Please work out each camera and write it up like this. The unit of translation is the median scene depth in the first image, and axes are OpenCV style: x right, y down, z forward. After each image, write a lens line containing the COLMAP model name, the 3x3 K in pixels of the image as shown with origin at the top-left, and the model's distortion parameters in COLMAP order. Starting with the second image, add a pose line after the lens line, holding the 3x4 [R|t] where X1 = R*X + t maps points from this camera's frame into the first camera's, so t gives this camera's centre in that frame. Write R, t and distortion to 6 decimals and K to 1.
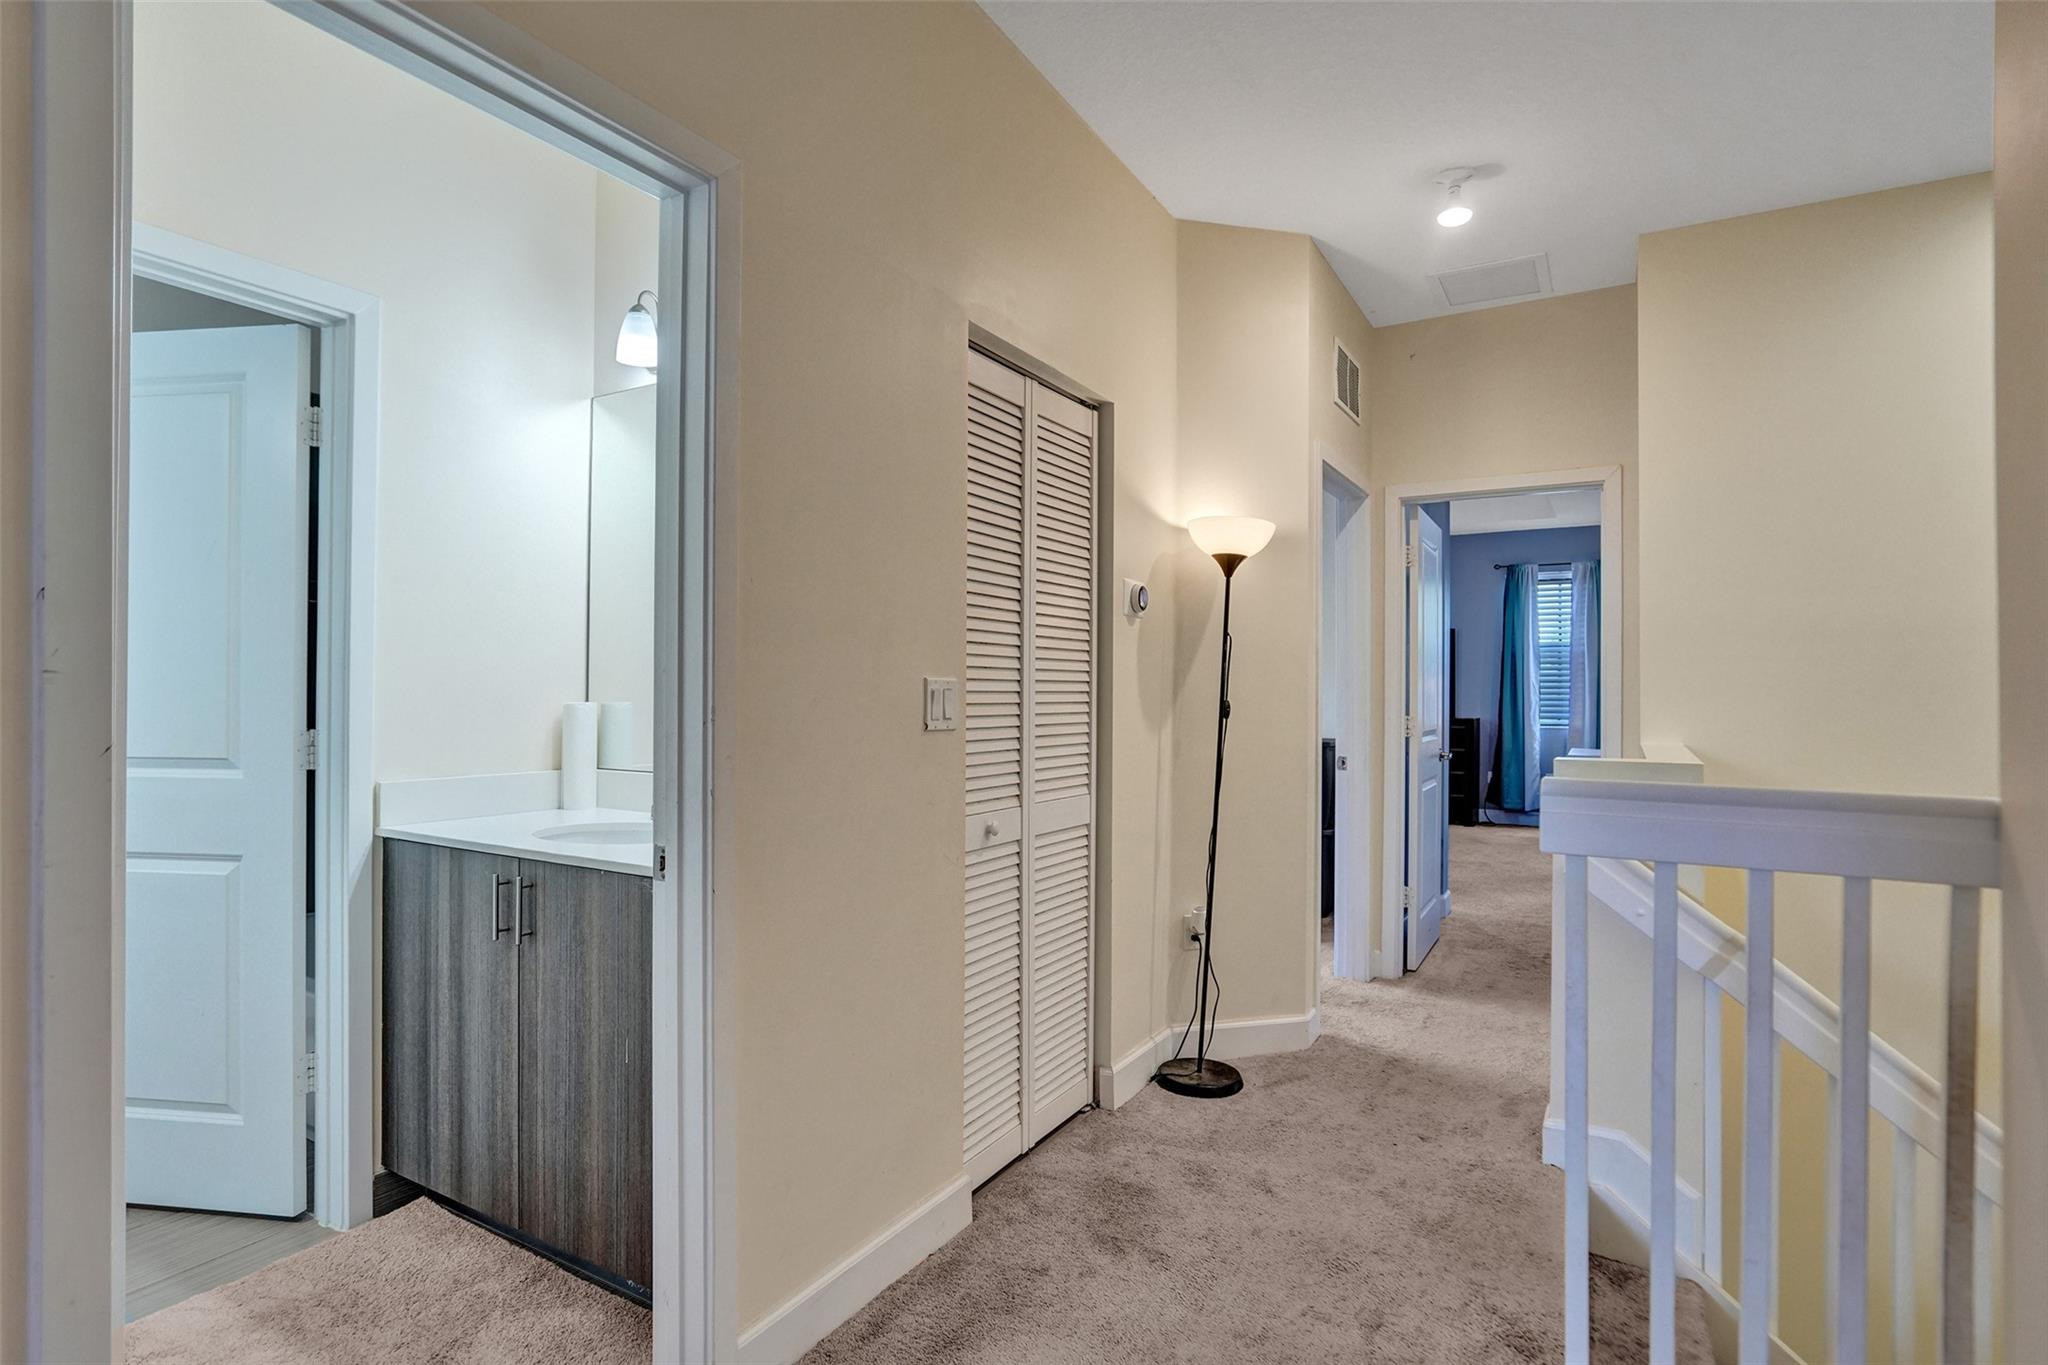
lens RADIAL K [[1124.1, 0, 1024.0], [0, 1124.1, 682.5], [0, 0, 1]] dist [0.025931, 0.000594]
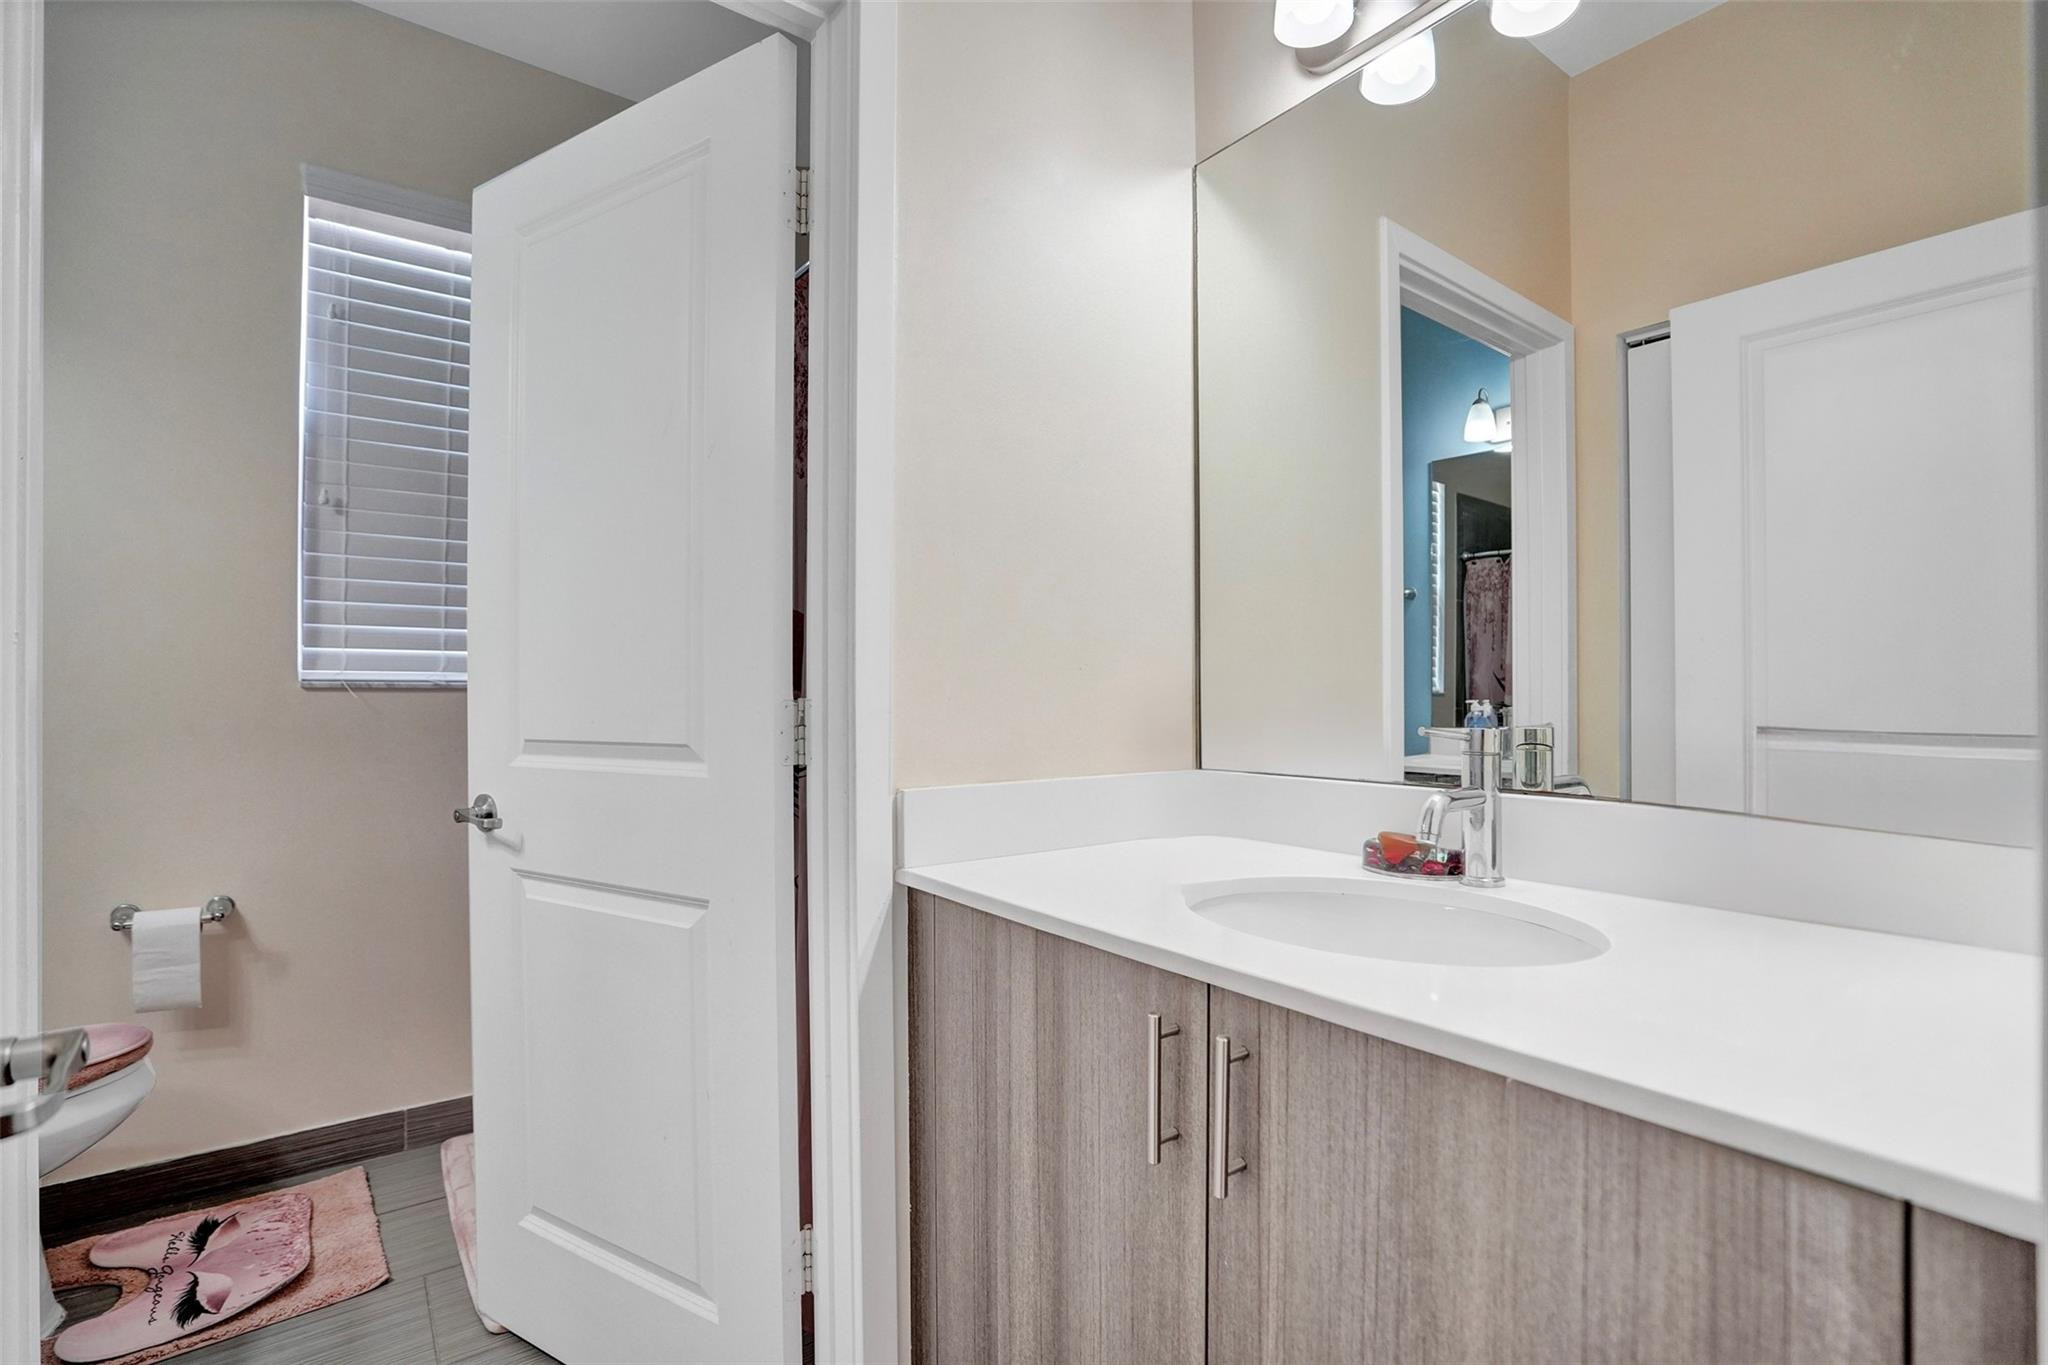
lens RADIAL K [[961.4, 0, 992.7], [0, 961.4, 685.8], [0, 0, 1]] dist [-0.002652, 0.000680]
pose [[0.933739, -0.010117, -0.357811, -0.366725], [0.008227, 0.999943, -0.006803, 0.040430], [0.357859, 0.003409, 0.933769, 0.587944]]
